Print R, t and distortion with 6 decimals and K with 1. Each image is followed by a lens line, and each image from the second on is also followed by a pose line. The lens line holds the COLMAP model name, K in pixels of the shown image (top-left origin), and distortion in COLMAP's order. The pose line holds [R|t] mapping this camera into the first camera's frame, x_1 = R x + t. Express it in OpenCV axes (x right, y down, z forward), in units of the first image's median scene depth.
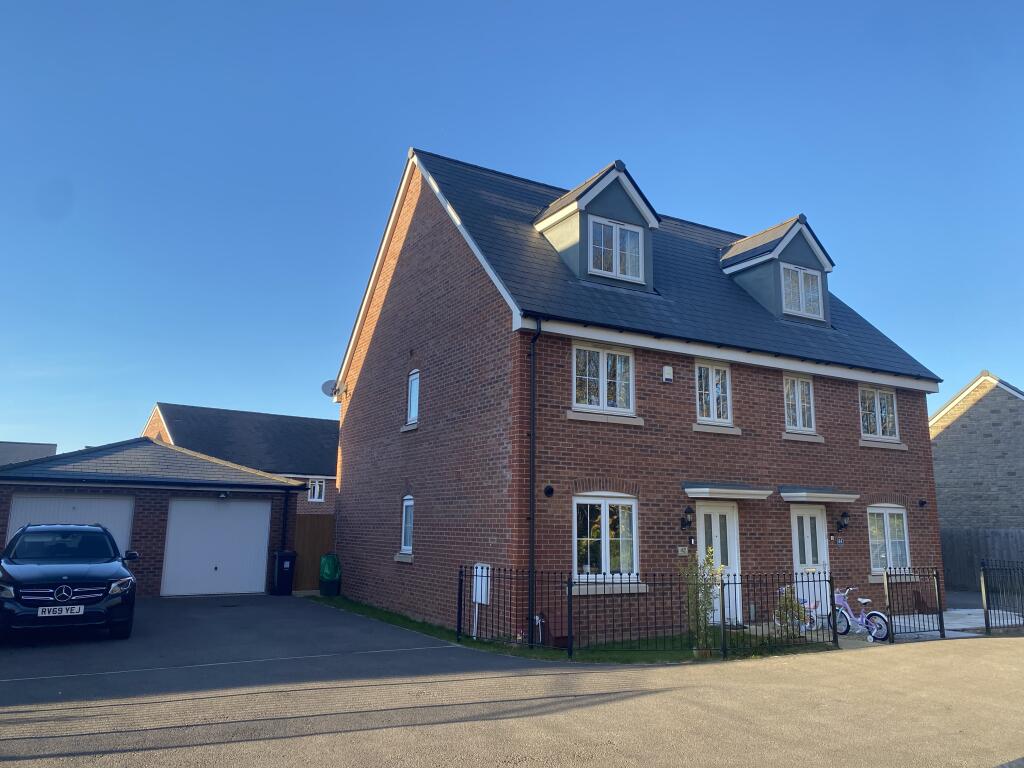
lens RADIAL K [[775.7, 0, 511.8], [0, 775.7, 379.4], [0, 0, 1]] dist [0.060260, -0.005978]
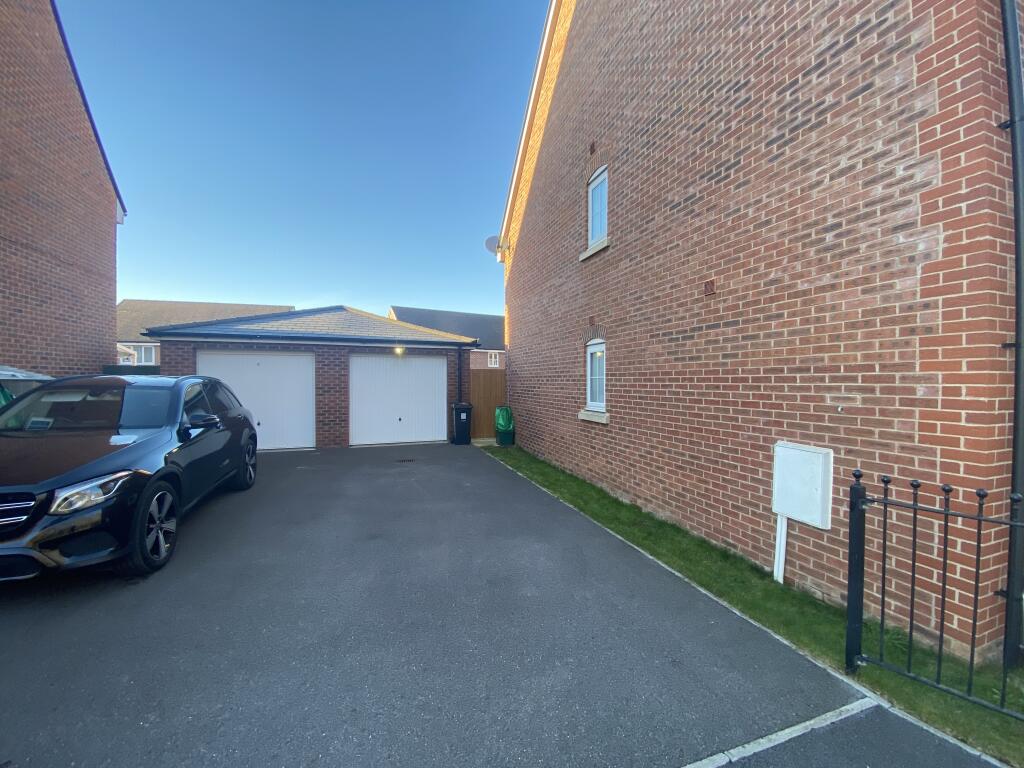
lens RADIAL K [[414.8, 0, 513.0], [0, 414.8, 385.7], [0, 0, 1]] dist [0.033686, -0.025936]
pose [[0.979900, -0.014689, -0.198947, -0.123359], [0.053241, 0.980368, 0.189850, 0.104440], [0.192252, -0.196626, 0.961445, 0.536222]]
